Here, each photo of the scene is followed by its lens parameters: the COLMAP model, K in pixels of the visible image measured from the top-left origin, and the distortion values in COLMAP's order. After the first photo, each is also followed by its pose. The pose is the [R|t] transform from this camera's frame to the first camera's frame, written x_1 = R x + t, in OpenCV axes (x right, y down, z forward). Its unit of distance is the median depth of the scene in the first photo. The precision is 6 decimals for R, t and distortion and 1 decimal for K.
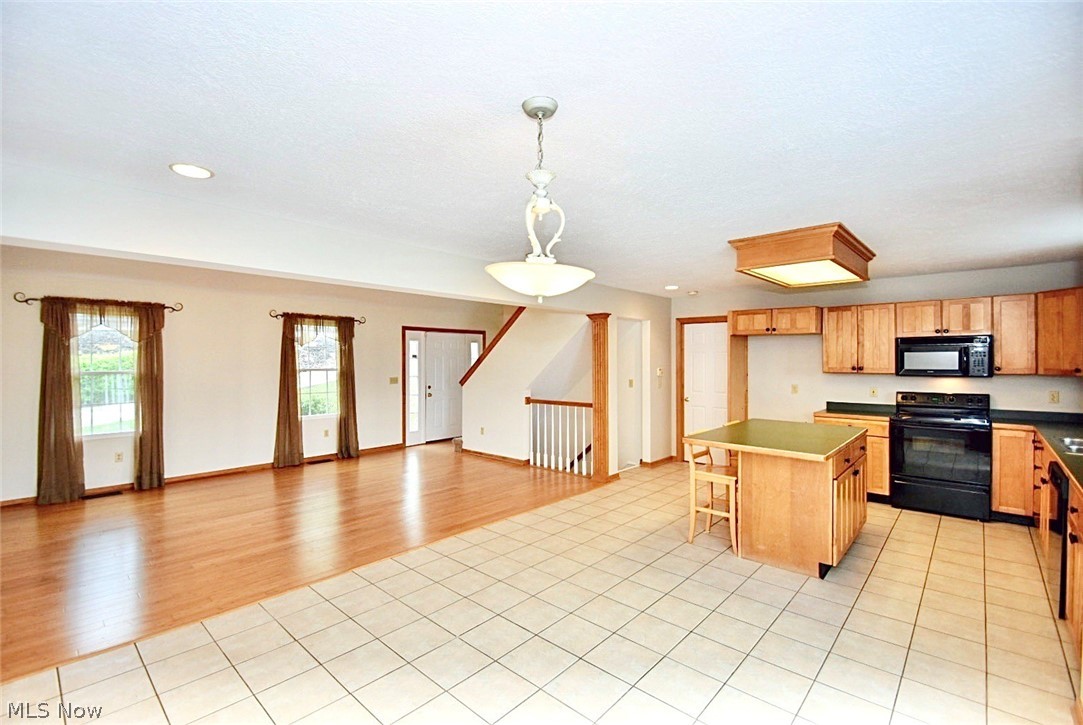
lens RADIAL K [[479.8, 0, 541.5], [0, 479.8, 362.5], [0, 0, 1]] dist [-0.000445, 0.000013]
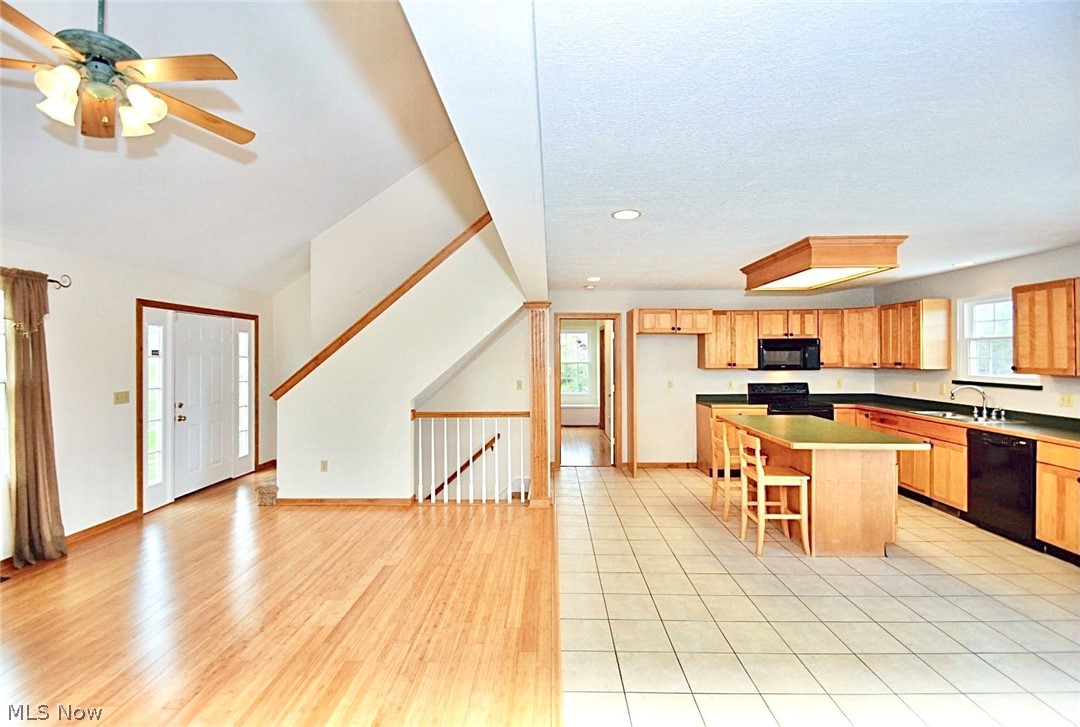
lens RADIAL K [[474.3, 0, 539.0], [0, 474.3, 356.7], [0, 0, 1]] dist [0.015197, -0.020297]
pose [[0.758774, -0.001562, 0.651352, -0.452772], [0.006968, 0.999959, -0.005718, -0.003389], [-0.651316, 0.008878, 0.758754, 0.430301]]
